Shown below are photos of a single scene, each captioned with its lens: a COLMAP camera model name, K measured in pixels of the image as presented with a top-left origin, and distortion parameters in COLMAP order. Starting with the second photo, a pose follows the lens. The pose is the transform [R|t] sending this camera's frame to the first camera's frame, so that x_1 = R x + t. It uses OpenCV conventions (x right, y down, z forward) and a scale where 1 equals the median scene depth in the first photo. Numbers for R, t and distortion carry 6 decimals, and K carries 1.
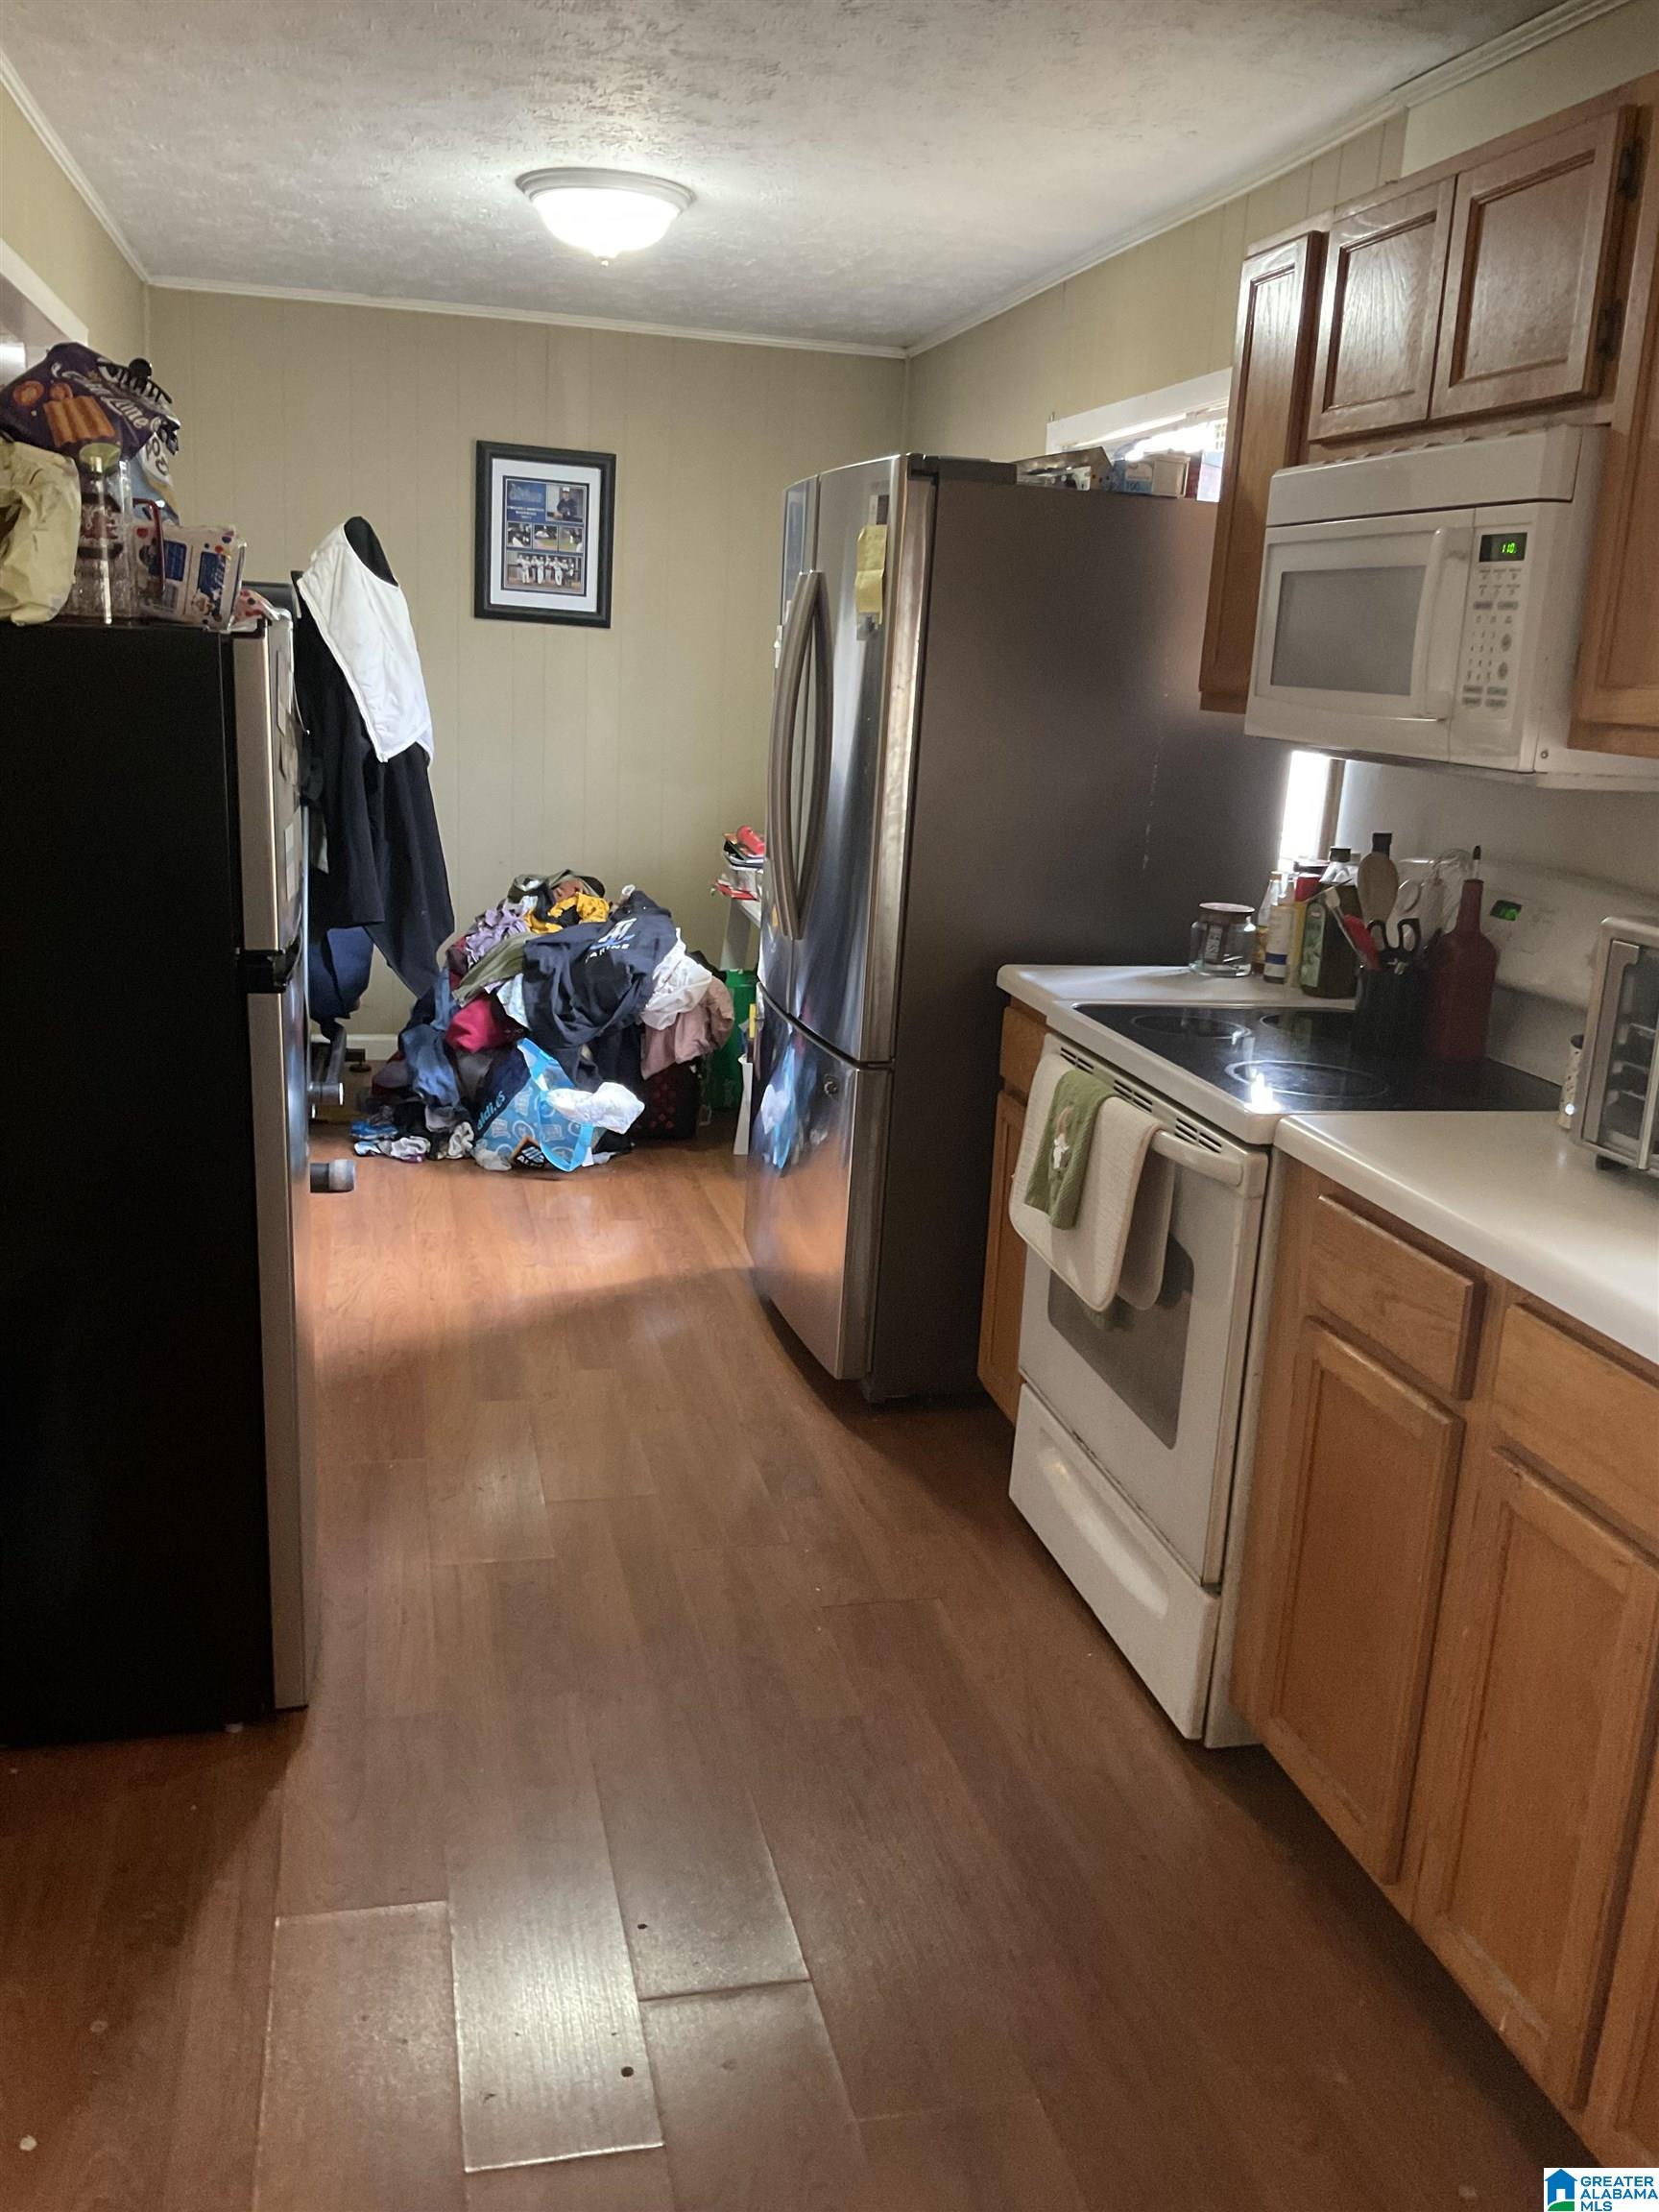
lens RADIAL K [[1831.1, 0, 829.5], [0, 1831.1, 1106.0], [0, 0, 1]] dist [0.128674, -0.255704]
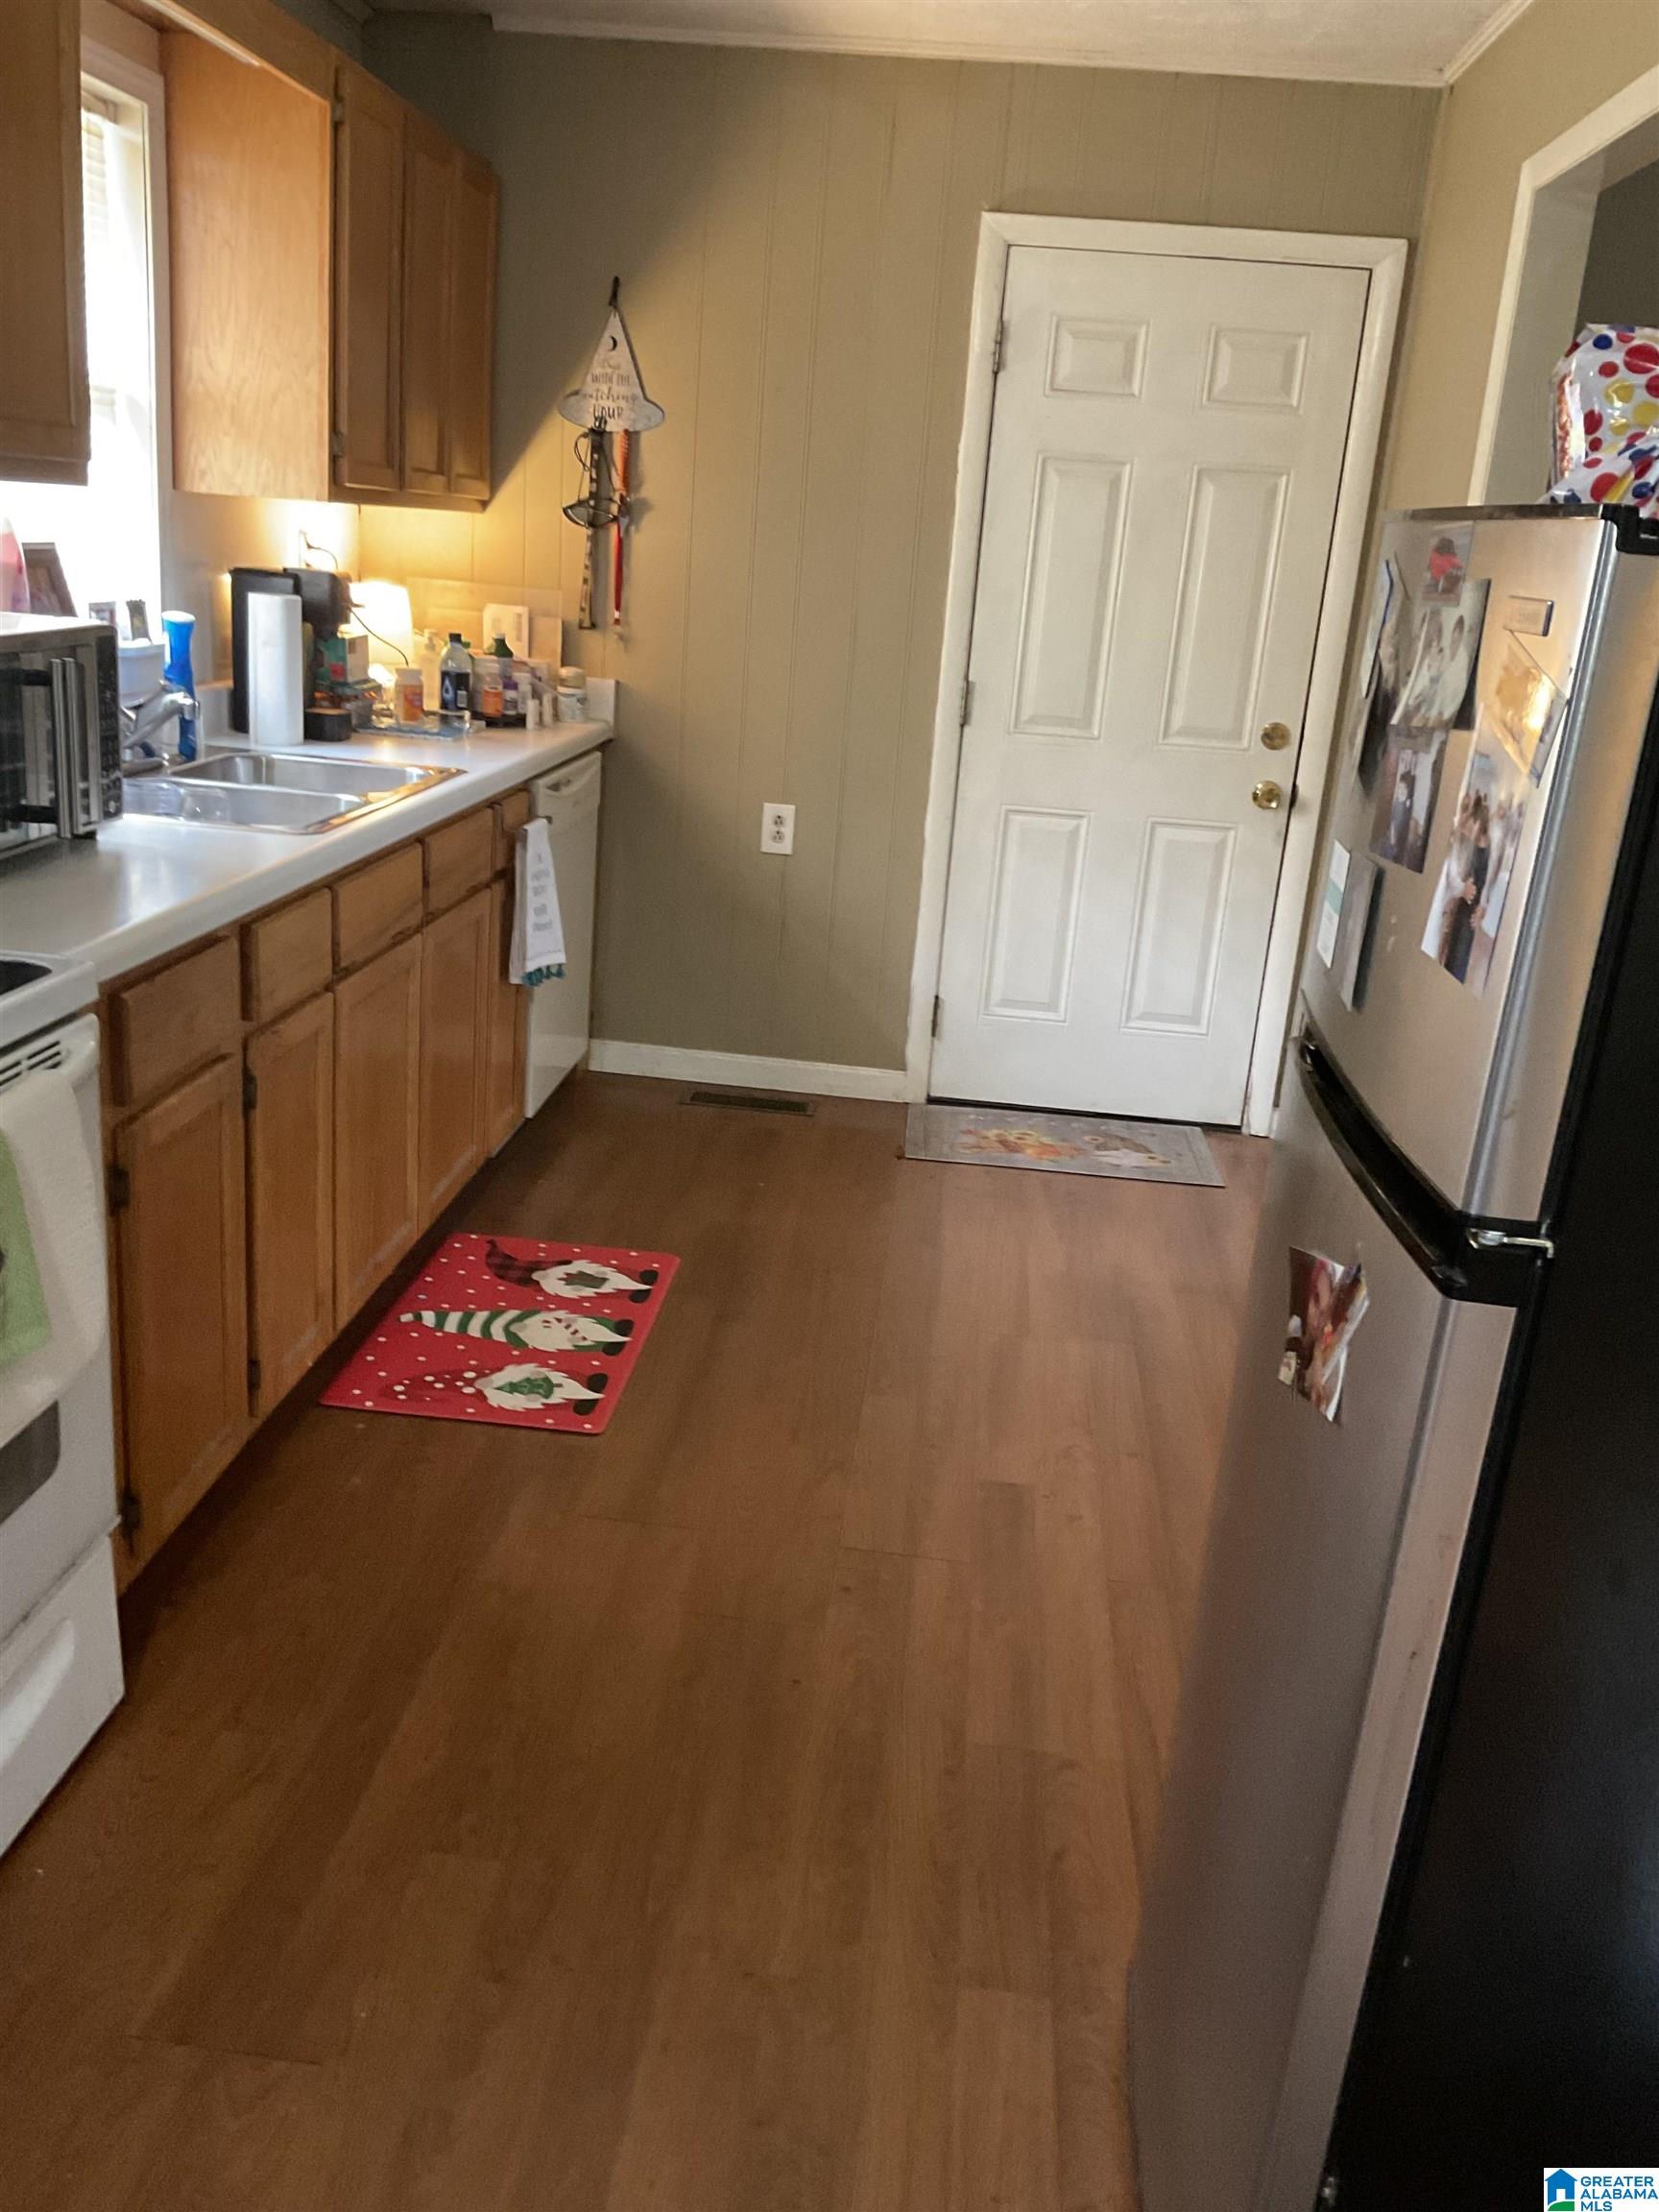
lens RADIAL K [[1831.1, 0, 829.5], [0, 1831.1, 1106.0], [0, 0, 1]] dist [0.128674, -0.255704]
pose [[-0.939403, -0.221986, 0.261235, -0.309676], [-0.055840, 0.850937, 0.522290, -0.391580], [-0.338236, 0.476054, -0.811769, 1.583119]]
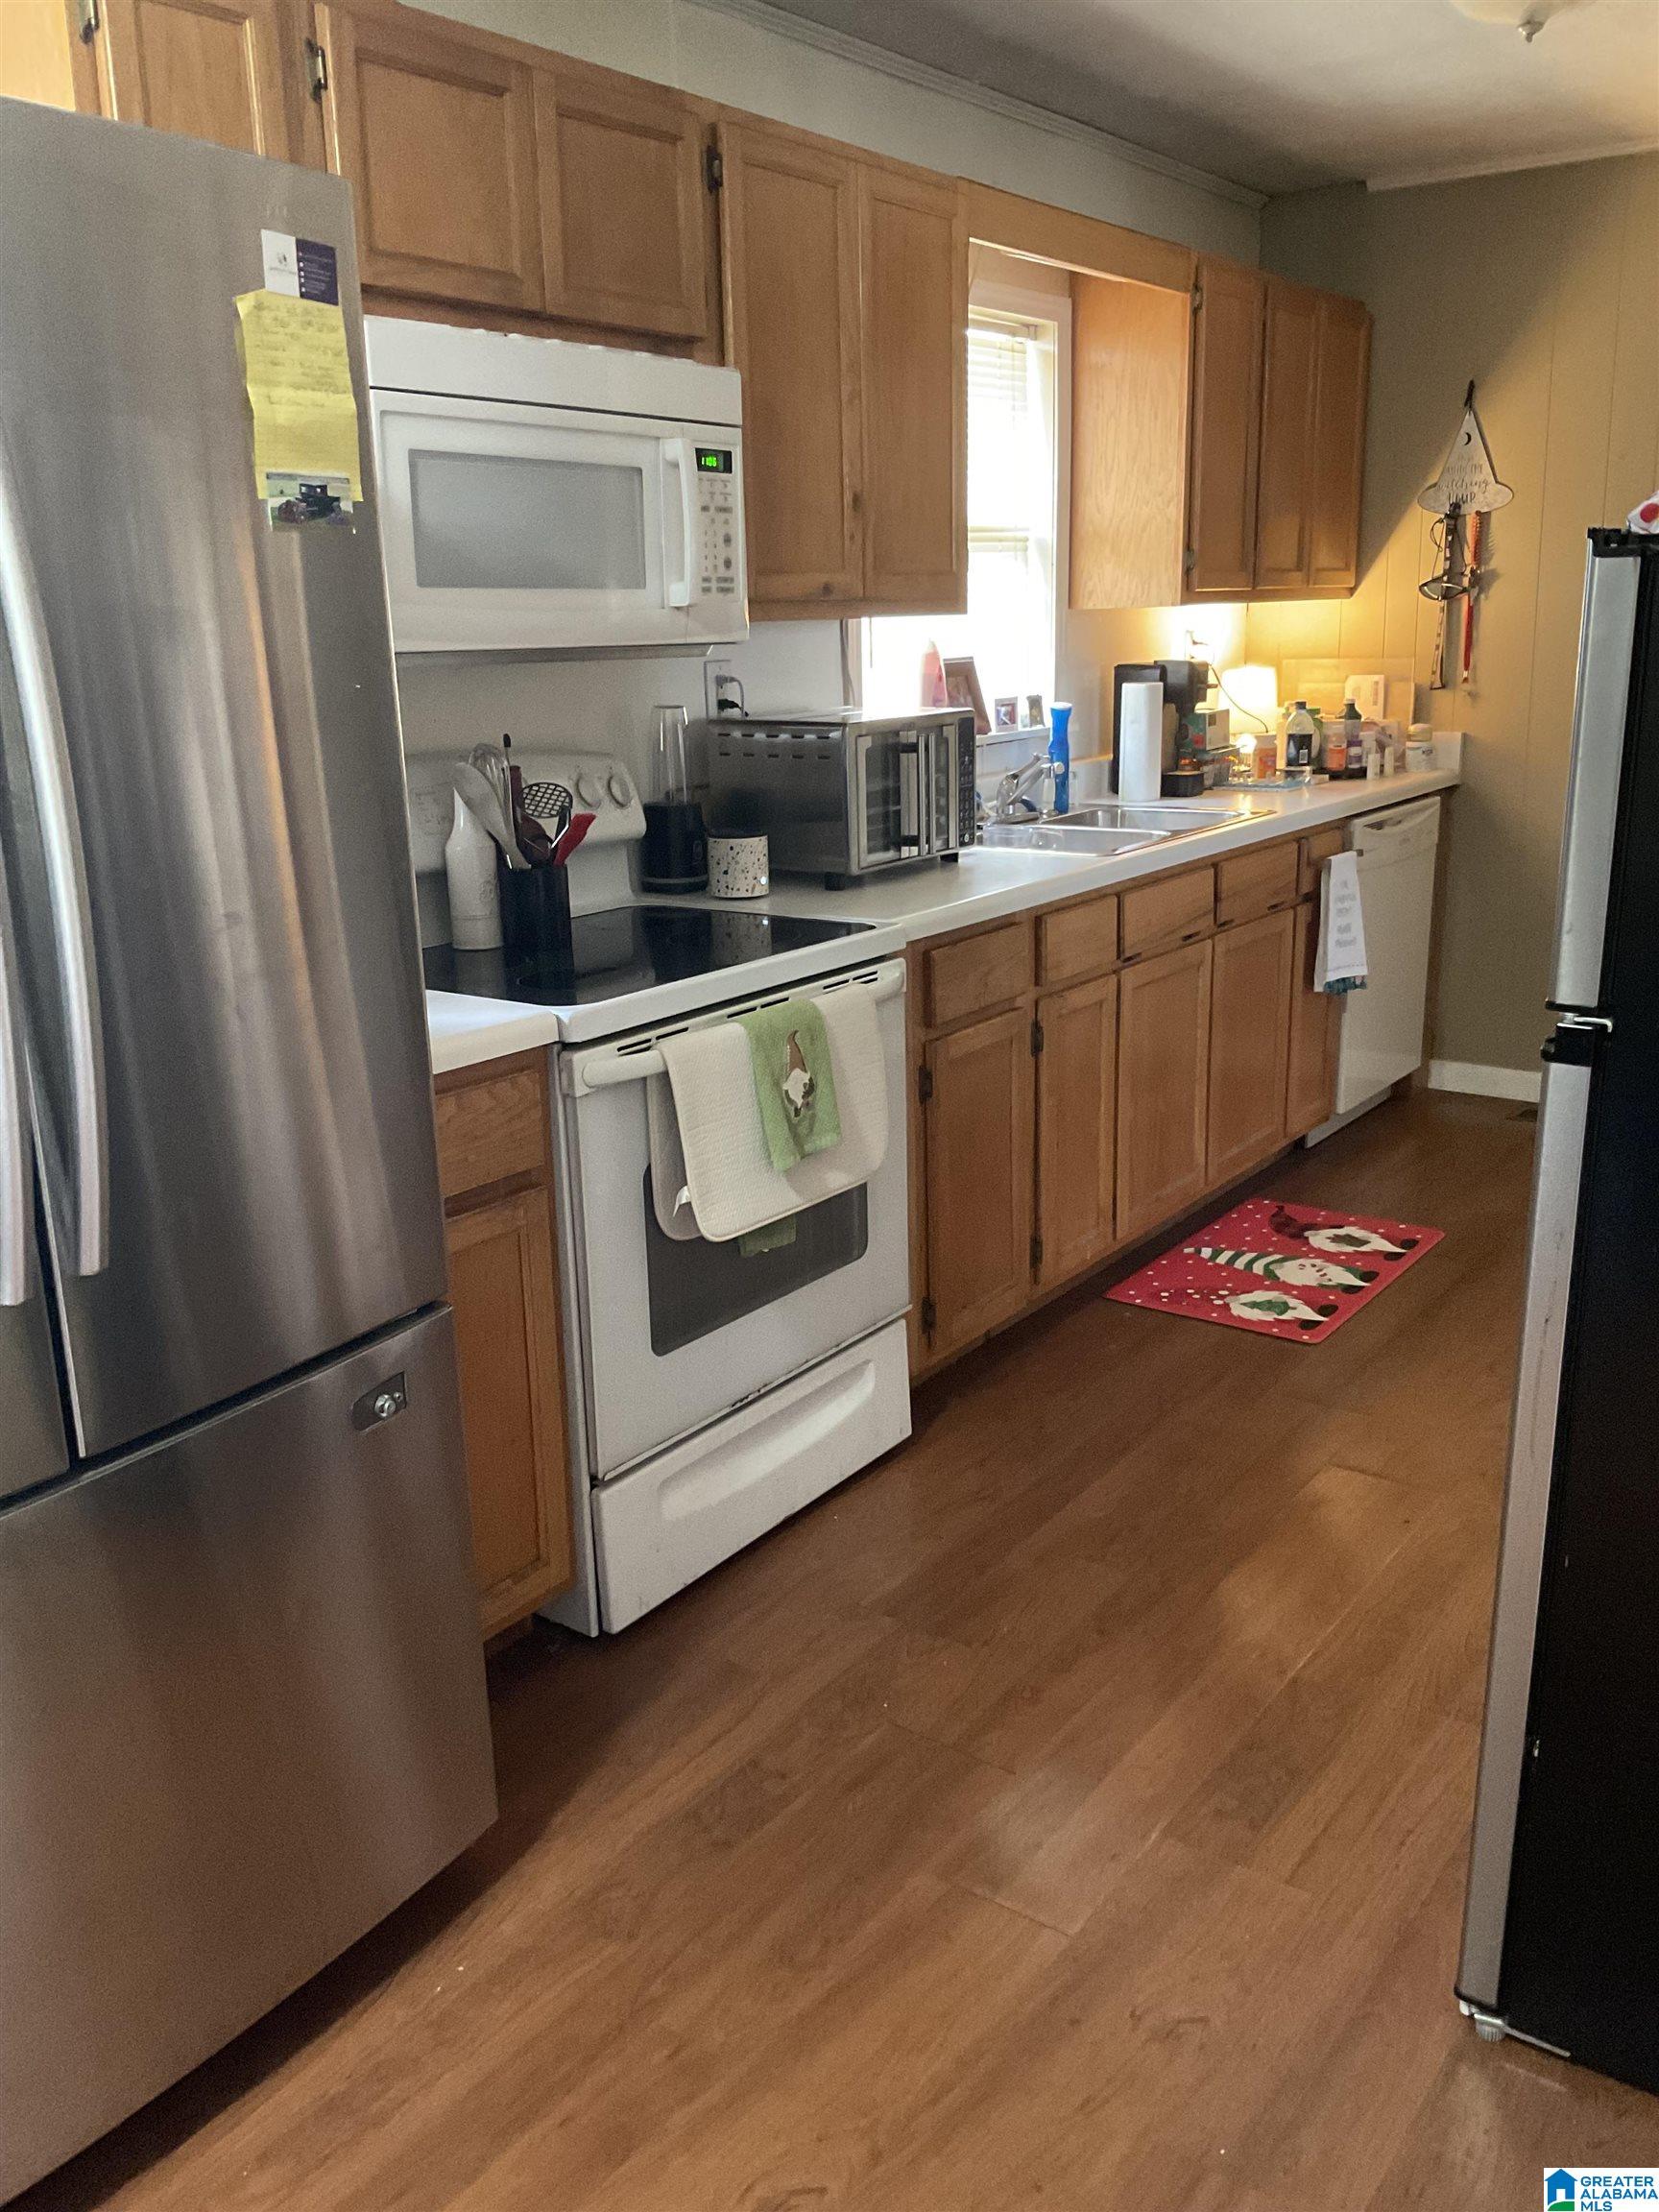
lens RADIAL K [[1831.1, 0, 829.5], [0, 1831.1, 1106.0], [0, 0, 1]] dist [0.128674, -0.255704]
pose [[-0.652746, -0.242796, 0.717616, -0.661432], [0.165790, 0.878509, 0.448035, -0.454650], [-0.739213, 0.411427, -0.533190, 1.745213]]
